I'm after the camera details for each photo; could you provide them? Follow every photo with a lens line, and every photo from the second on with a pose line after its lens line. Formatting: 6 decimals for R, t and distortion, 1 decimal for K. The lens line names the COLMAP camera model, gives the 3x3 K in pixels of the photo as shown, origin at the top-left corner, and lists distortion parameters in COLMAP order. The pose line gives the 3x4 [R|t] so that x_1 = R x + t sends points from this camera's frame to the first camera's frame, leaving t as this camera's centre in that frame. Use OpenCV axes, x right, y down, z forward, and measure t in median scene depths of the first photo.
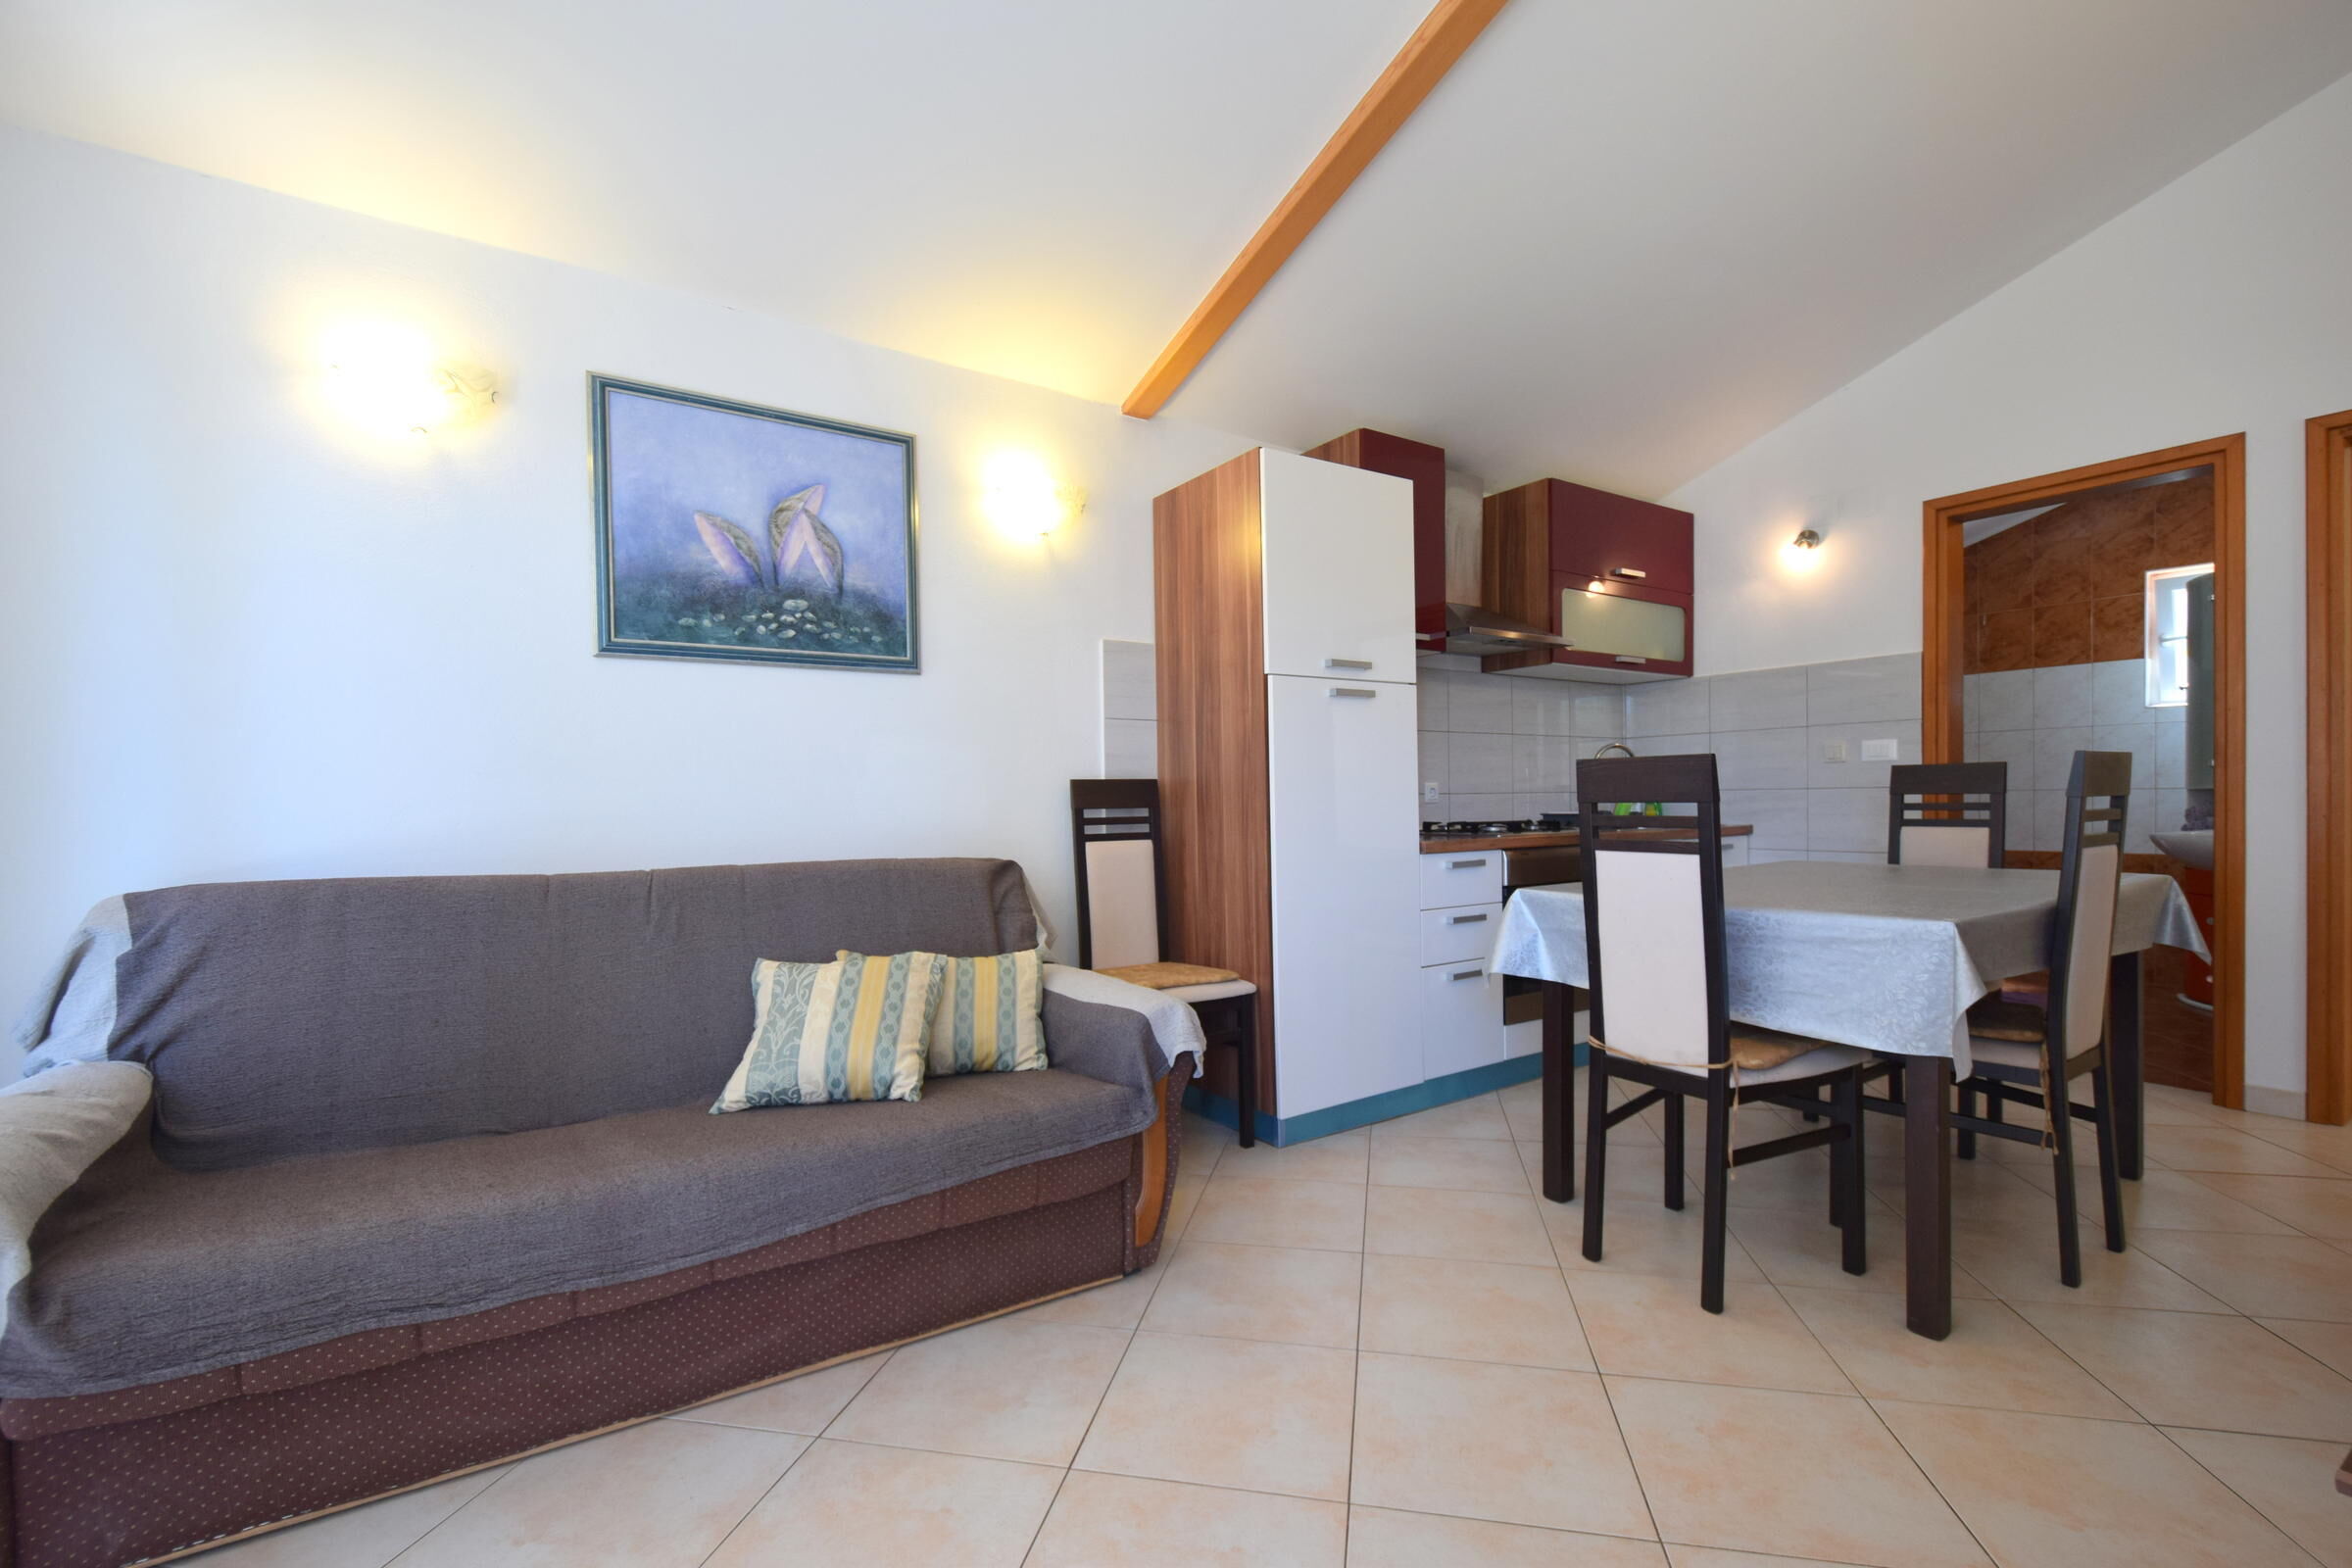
lens RADIAL K [[1021.6, 0, 1186.4], [0, 1021.6, 818.5], [0, 0, 1]] dist [0.002834, -0.005894]
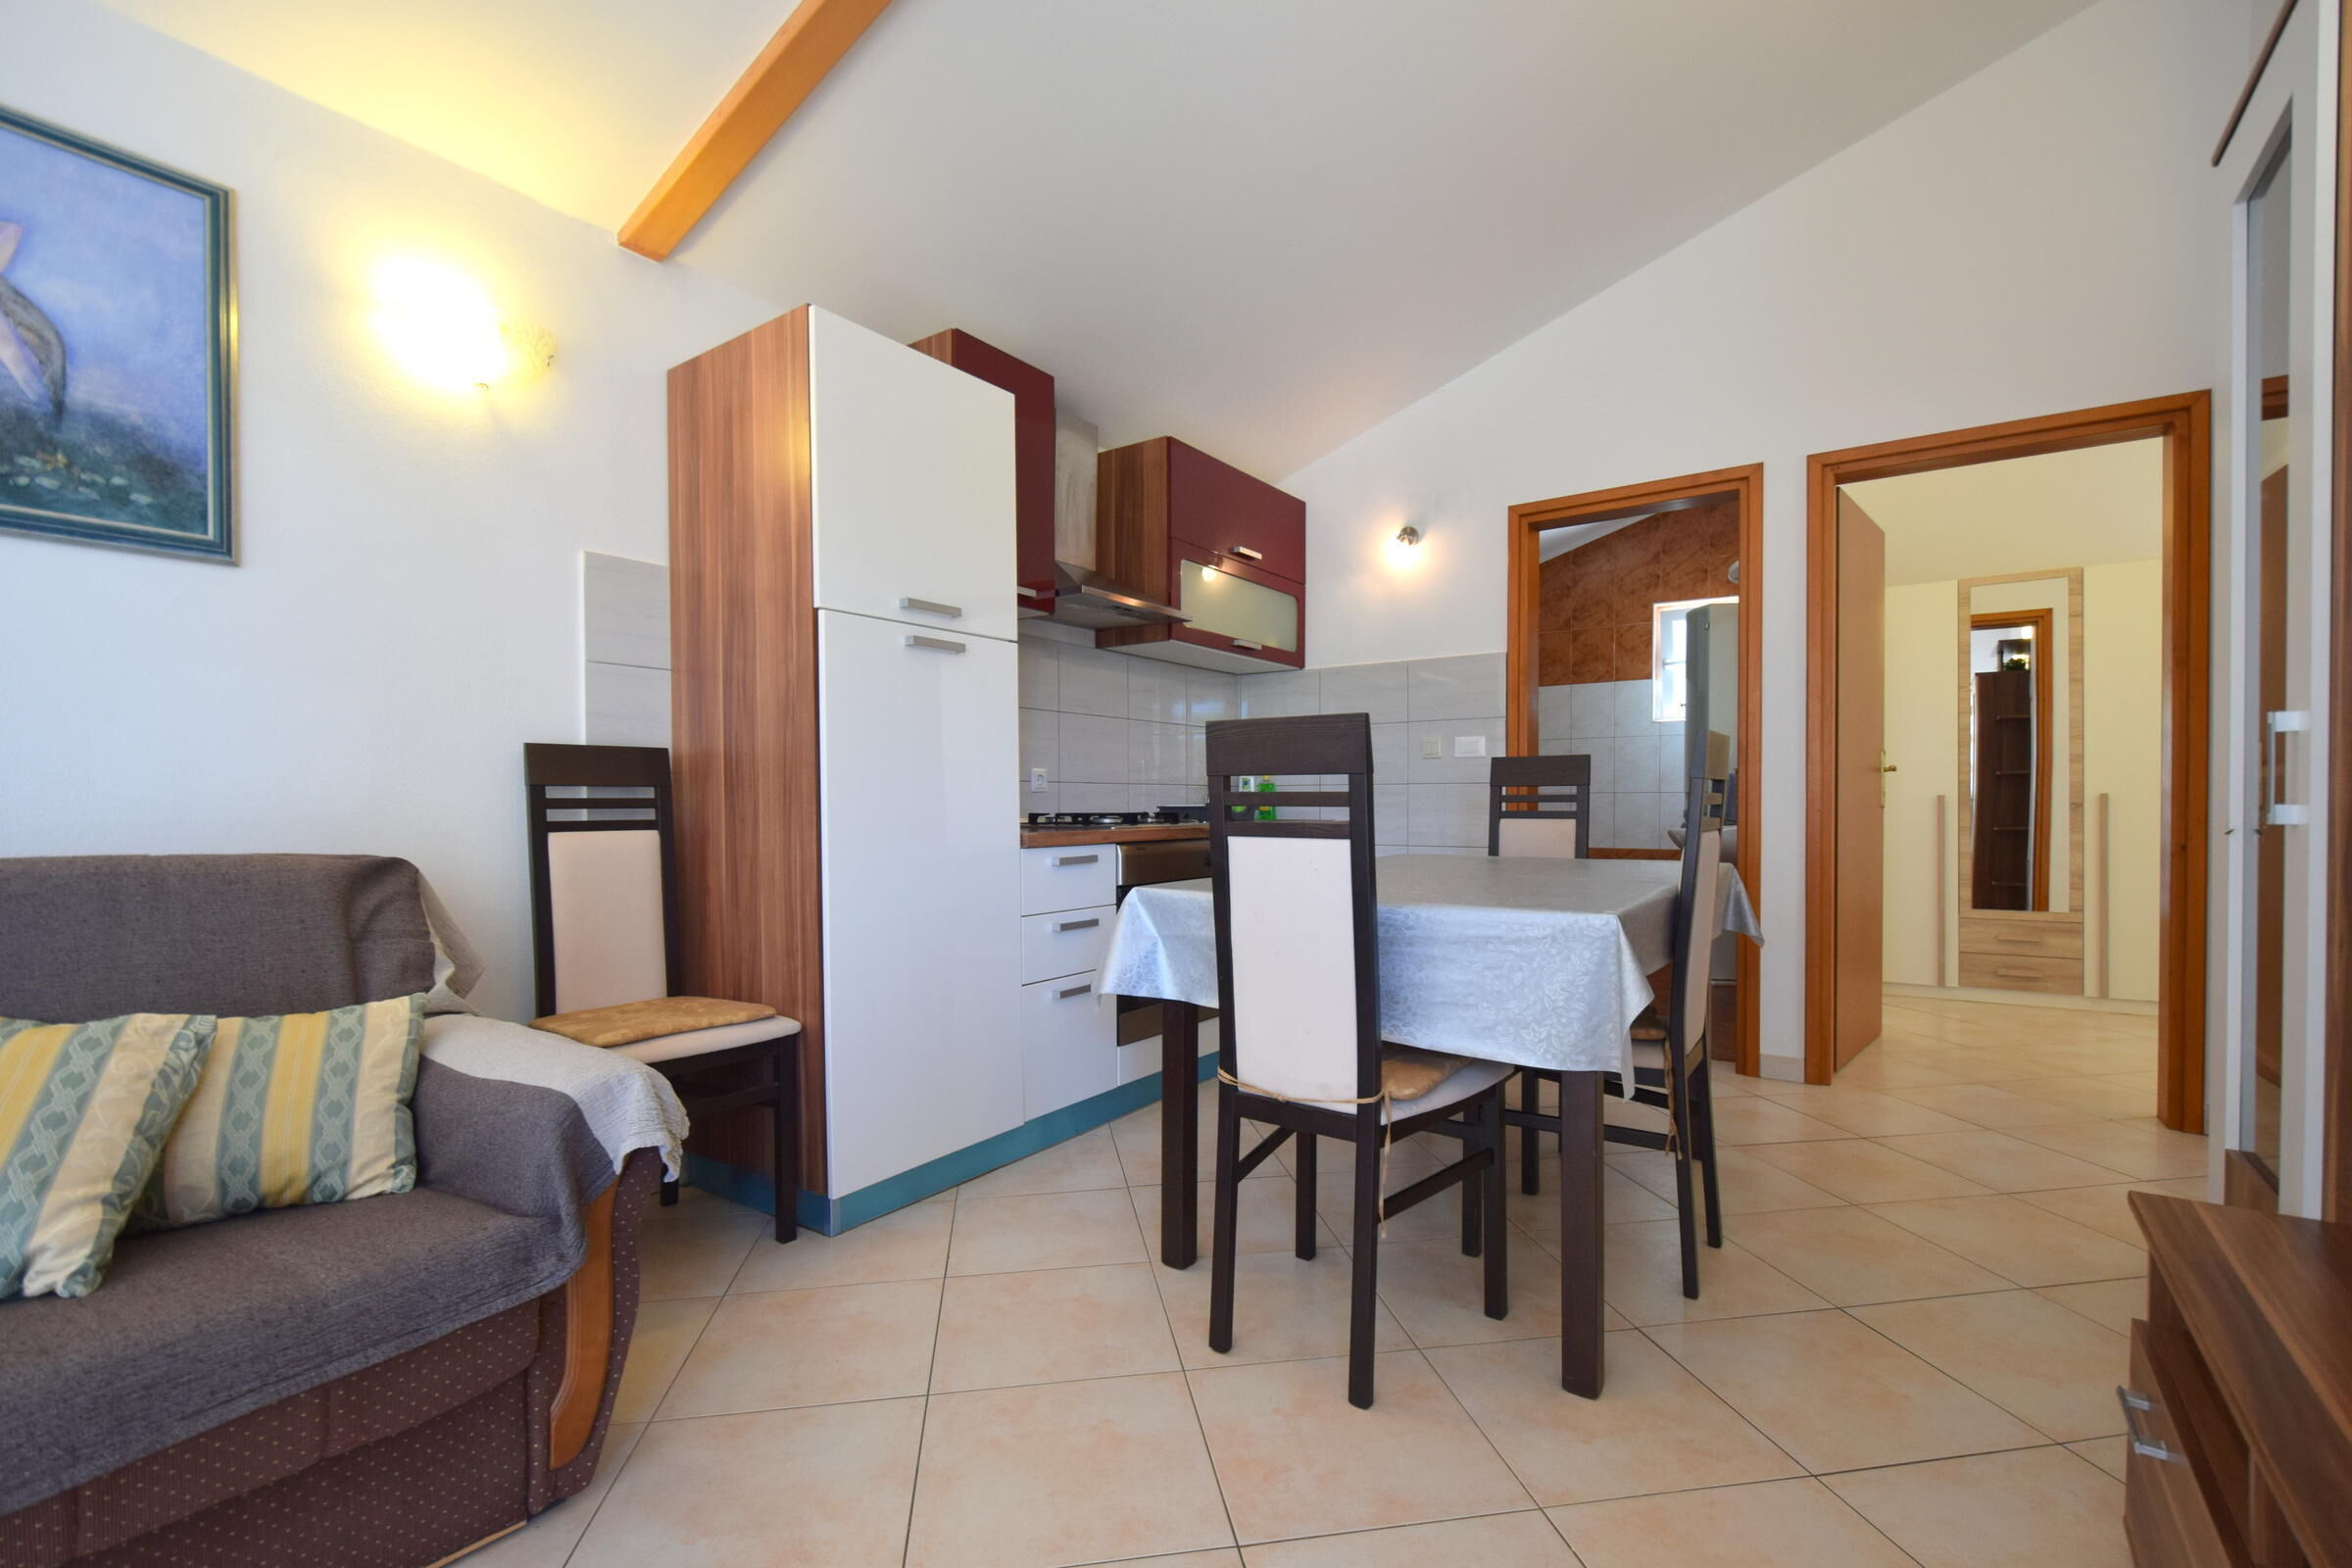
lens RADIAL K [[1021.6, 0, 1186.4], [0, 1021.6, 818.5], [0, 0, 1]] dist [0.002834, -0.005894]
pose [[0.933498, 0.006071, 0.358531, 0.064517], [-0.004538, 0.999977, -0.005117, 0.016415], [-0.358554, 0.003149, 0.933504, 0.204062]]
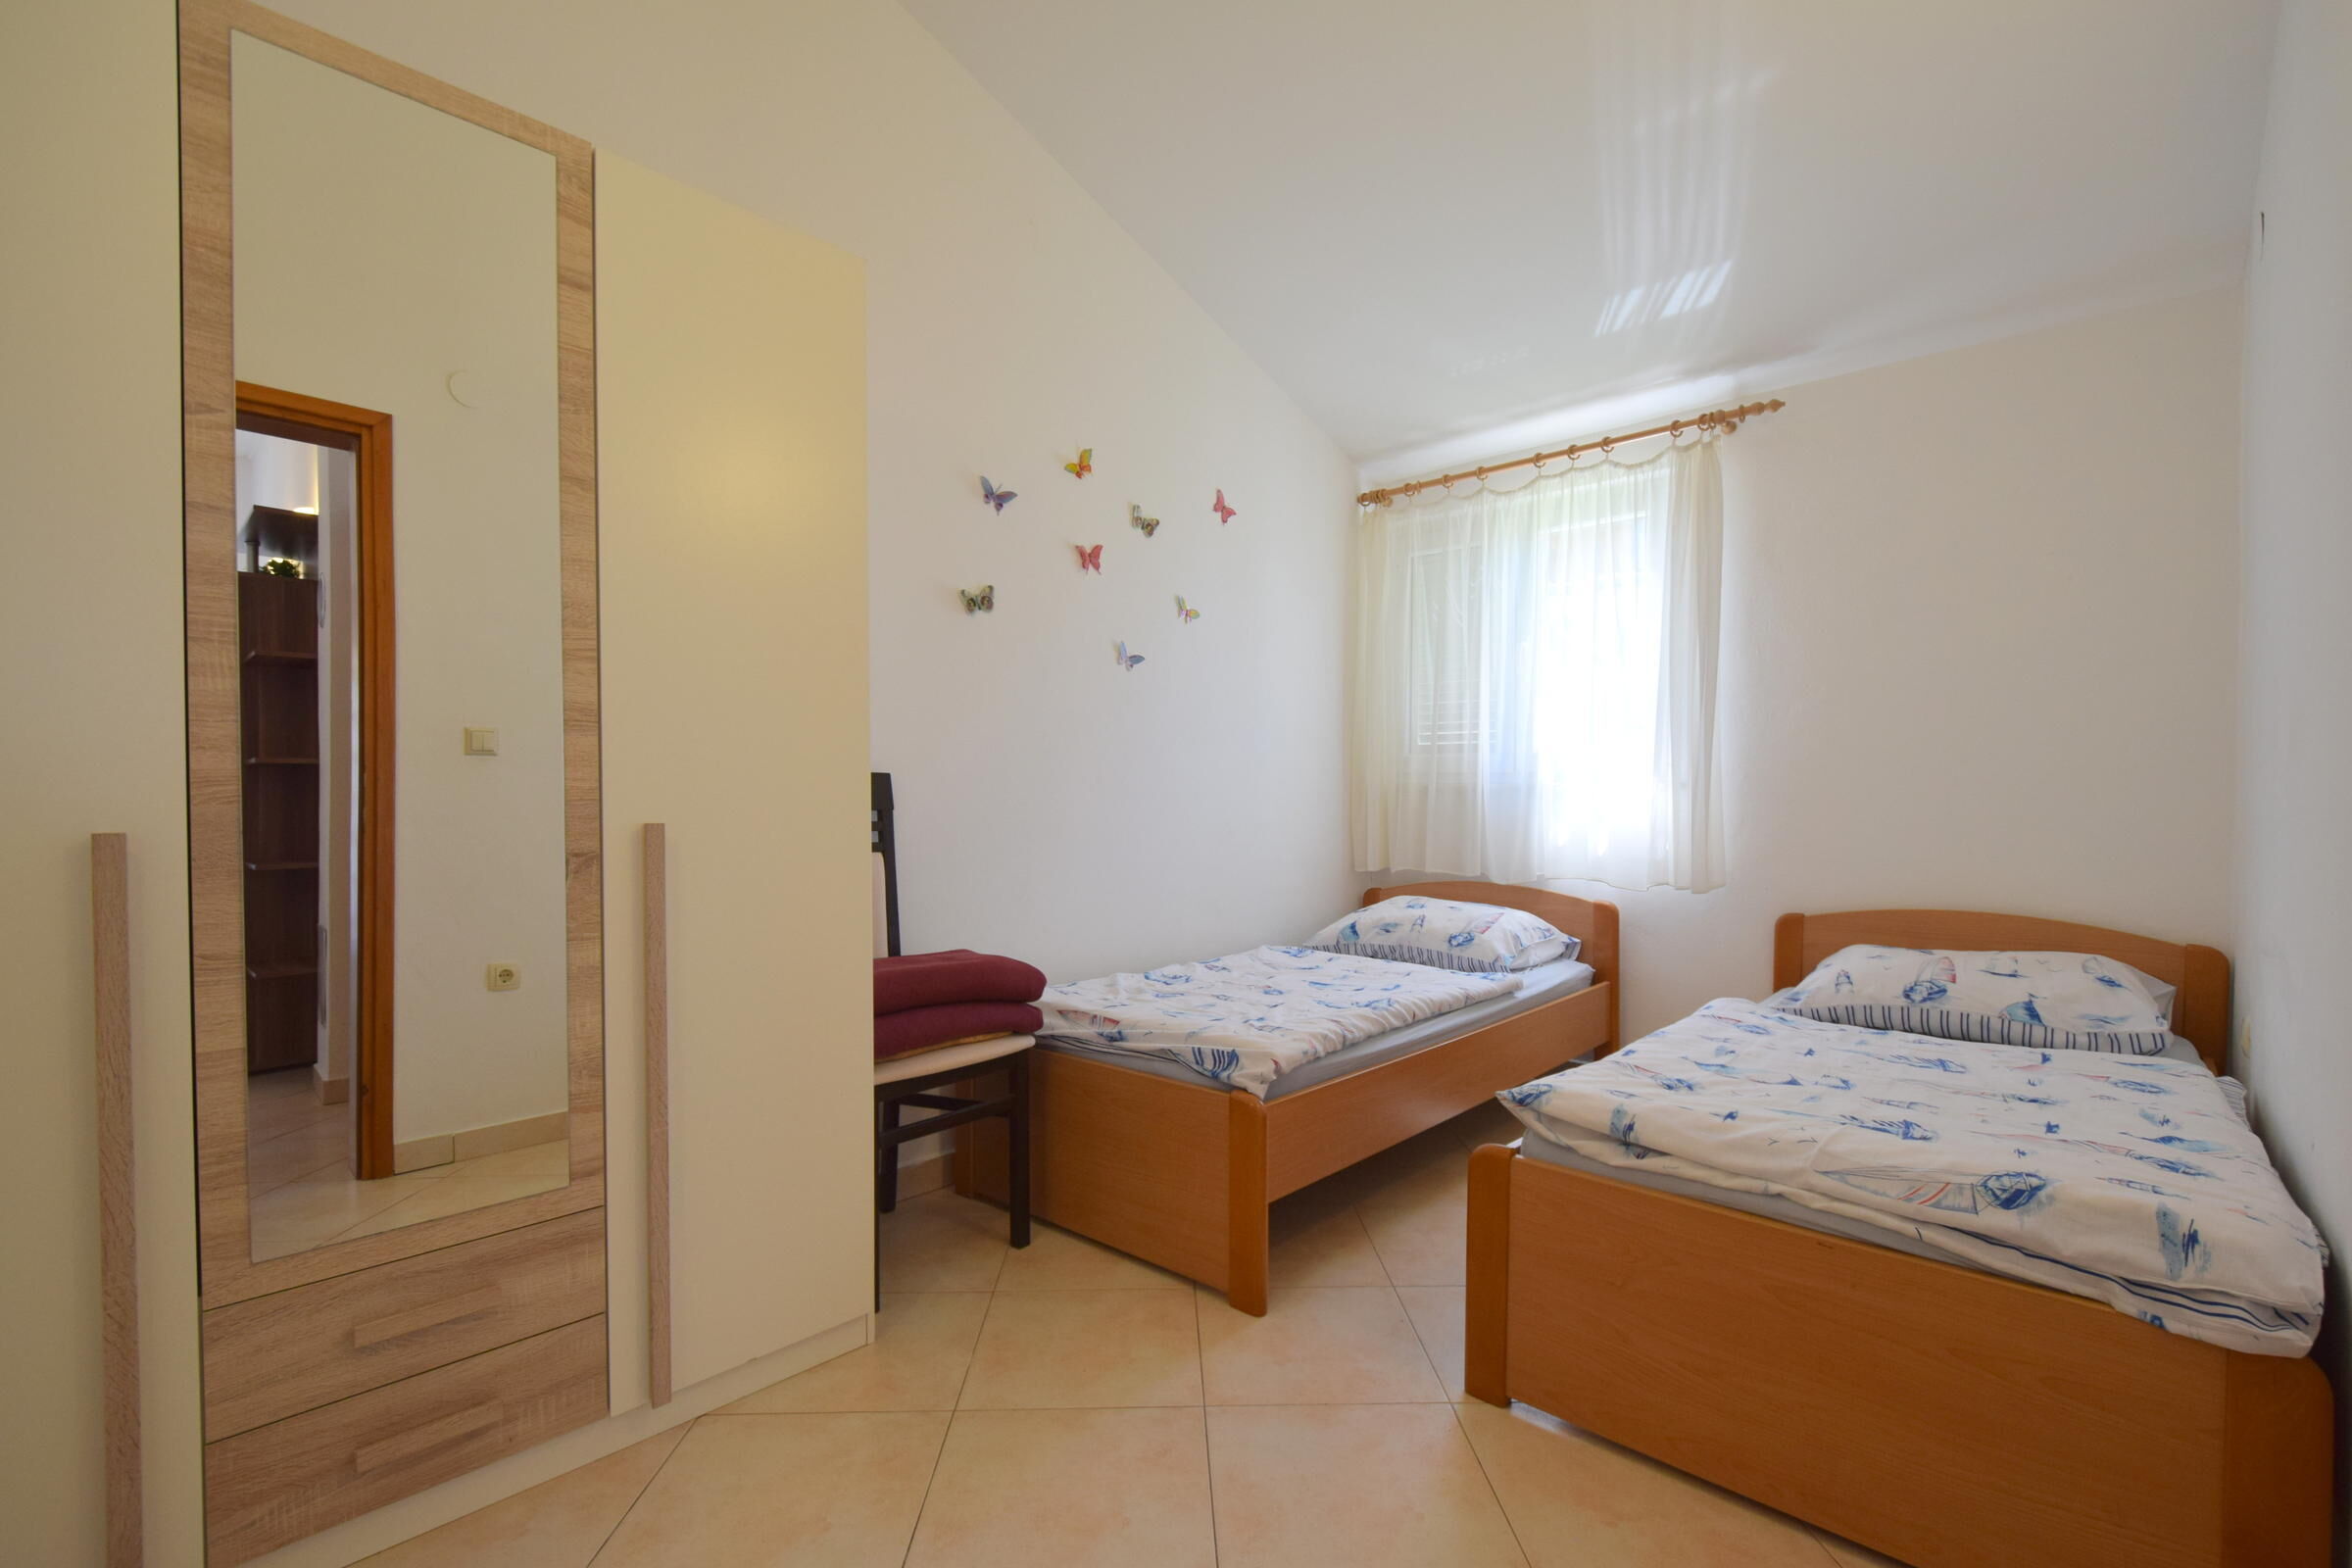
lens RADIAL K [[1021.6, 0, 1186.4], [0, 1021.6, 818.5], [0, 0, 1]] dist [0.002834, -0.005894]
pose [[-0.226542, -0.004116, 0.973993, 1.347088], [0.012747, 0.999893, 0.007190, -0.040409], [-0.973918, 0.014044, -0.226466, 1.009605]]
